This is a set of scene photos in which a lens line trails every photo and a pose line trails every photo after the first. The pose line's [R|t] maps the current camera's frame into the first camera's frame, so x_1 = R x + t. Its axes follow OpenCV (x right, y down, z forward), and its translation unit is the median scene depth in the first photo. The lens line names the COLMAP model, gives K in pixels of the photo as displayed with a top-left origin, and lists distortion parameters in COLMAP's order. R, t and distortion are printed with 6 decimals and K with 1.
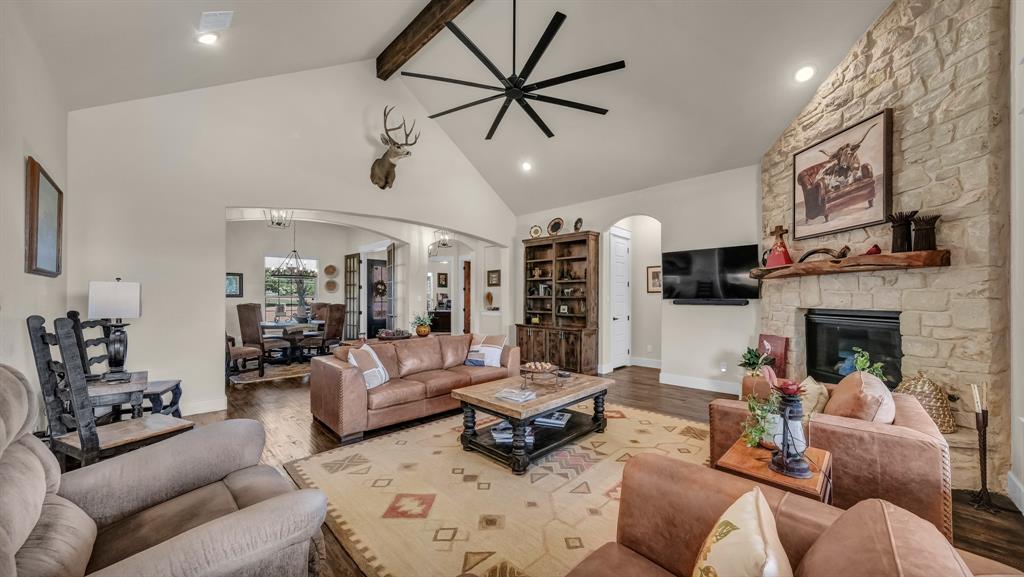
lens RADIAL K [[357.1, 0, 501.5], [0, 357.1, 290.0], [0, 0, 1]] dist [0.004055, 0.002650]
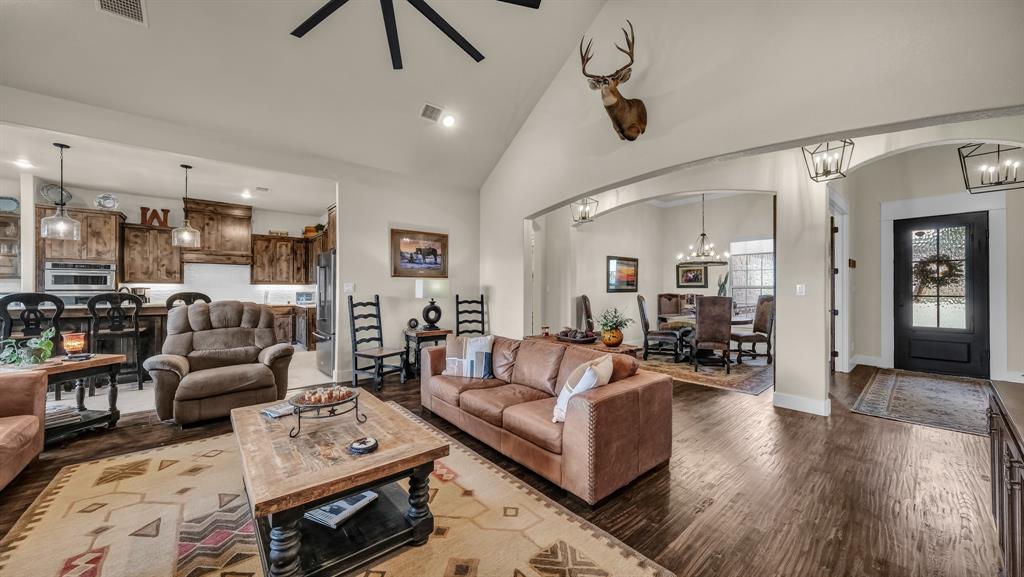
lens RADIAL K [[370.2, 0, 510.0], [0, 370.2, 286.6], [0, 0, 1]] dist [0.011715, 0.000412]
pose [[-0.086771, -0.005715, -0.996212, 0.604110], [0.017456, 0.999821, -0.007256, 0.030644], [0.996075, -0.018019, -0.086656, 1.155588]]
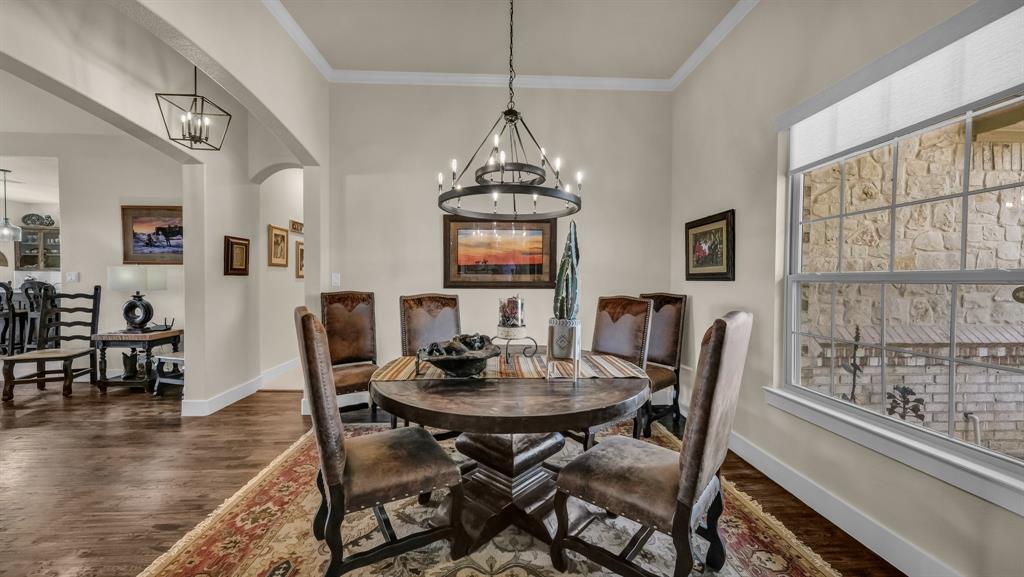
lens RADIAL K [[357.1, 0, 497.8], [0, 357.1, 284.7], [0, 0, 1]] dist [0.004055, 0.002650]
pose [[-0.673923, 0.007342, -0.738765, -0.677696], [0.009352, 0.999955, 0.001407, 0.048745], [0.738743, -0.005961, -0.673961, 2.179378]]
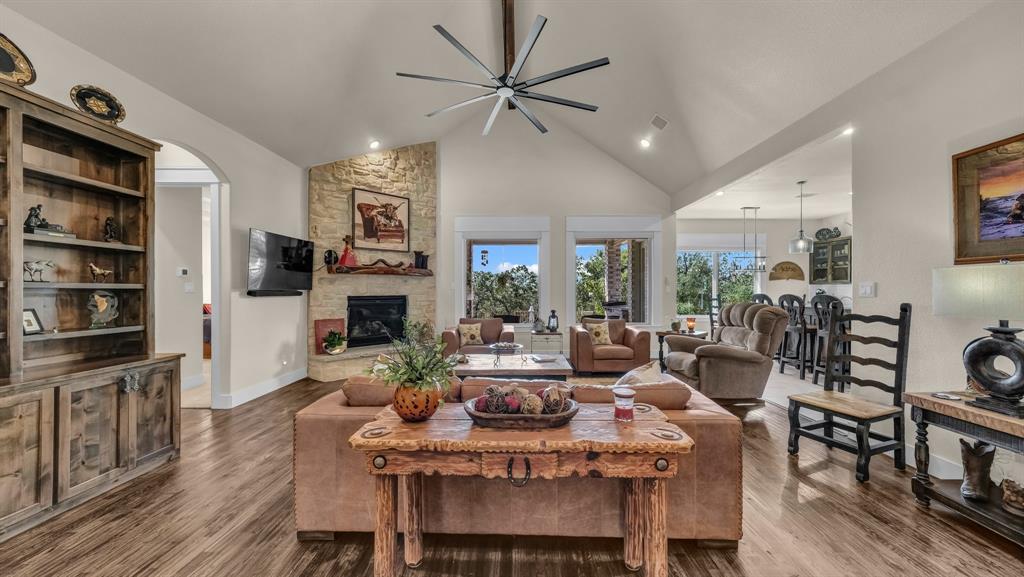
lens RADIAL K [[357.1, 0, 516.2], [0, 357.1, 290.8], [0, 0, 1]] dist [0.004055, 0.002650]
pose [[-0.706106, -0.001687, 0.708104, -0.631350], [-0.014724, 0.999816, -0.012301, 0.037310], [-0.707953, -0.019112, -0.706001, 1.517998]]
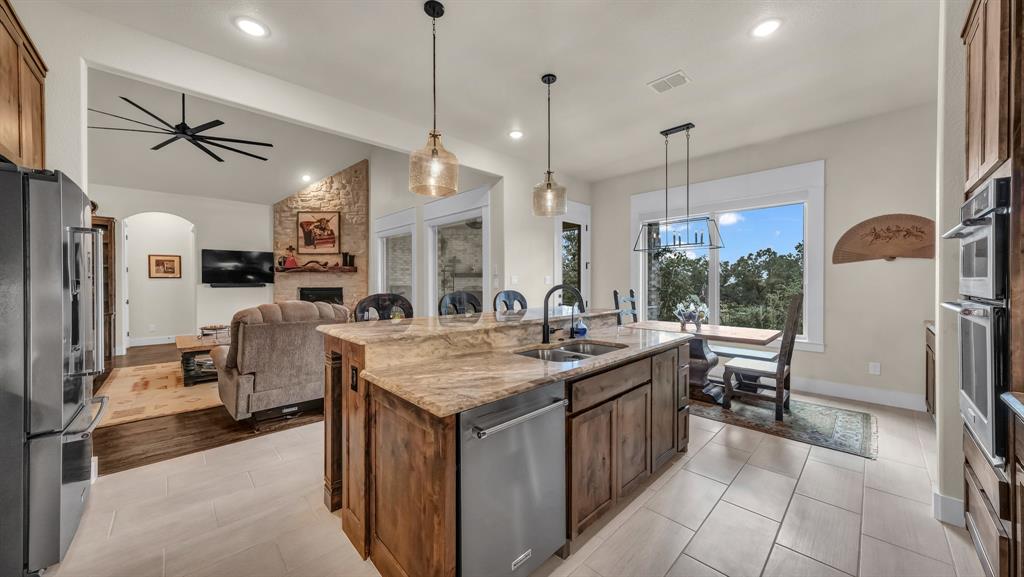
lens RADIAL K [[357.1, 0, 513.7], [0, 357.1, 290.7], [0, 0, 1]] dist [0.004055, 0.002650]
pose [[0.012061, -0.022798, 0.999667, -1.186633], [-0.019349, 0.999548, 0.023028, -0.002320], [-0.999740, -0.019620, 0.011614, -0.249537]]
